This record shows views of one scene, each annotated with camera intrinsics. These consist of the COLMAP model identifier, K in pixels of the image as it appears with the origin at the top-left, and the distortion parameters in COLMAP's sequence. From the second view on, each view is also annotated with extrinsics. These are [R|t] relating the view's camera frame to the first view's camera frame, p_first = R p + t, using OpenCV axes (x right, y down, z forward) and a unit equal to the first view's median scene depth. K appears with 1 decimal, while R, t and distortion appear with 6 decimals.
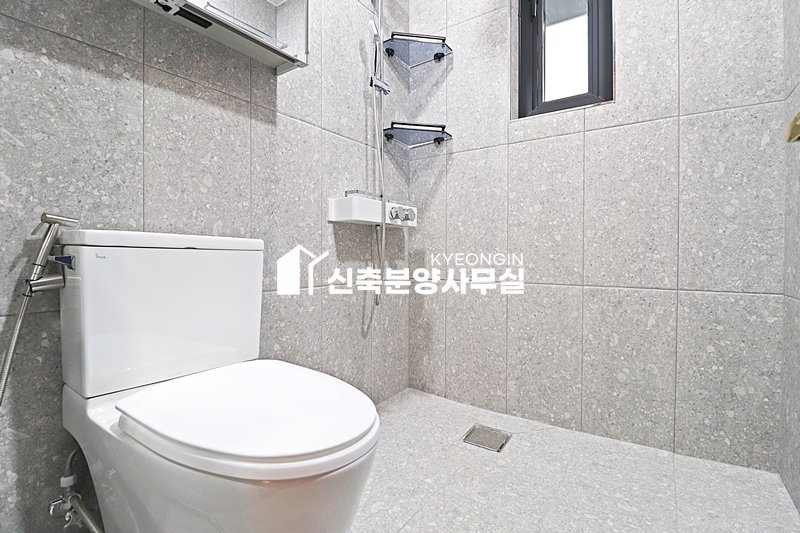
lens RADIAL K [[369.1, 0, 395.3], [0, 369.1, 265.0], [0, 0, 1]] dist [-0.003400, -0.011148]
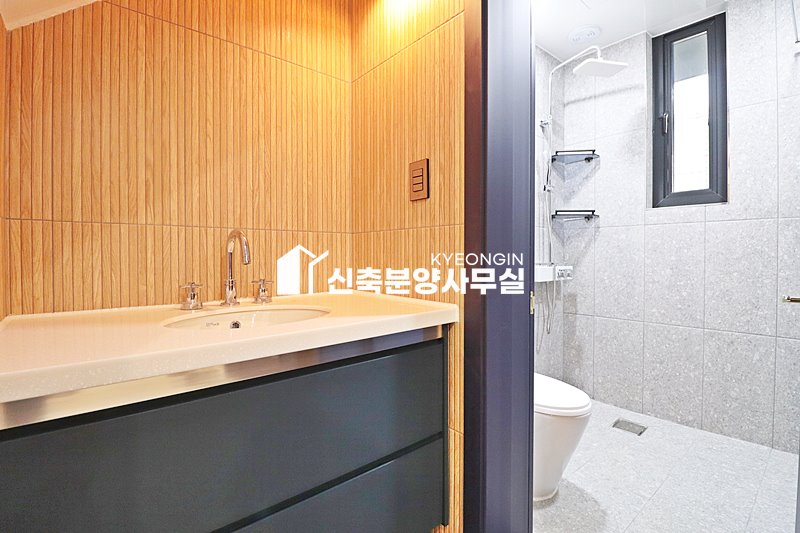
lens RADIAL K [[369.1, 0, 398.8], [0, 369.1, 262.1], [0, 0, 1]] dist [-0.003400, -0.011148]
pose [[0.968173, 0.004292, -0.250246, -0.275745], [-0.006667, 0.999940, -0.008645, -0.175842], [0.250194, 0.010038, 0.968144, -0.656771]]
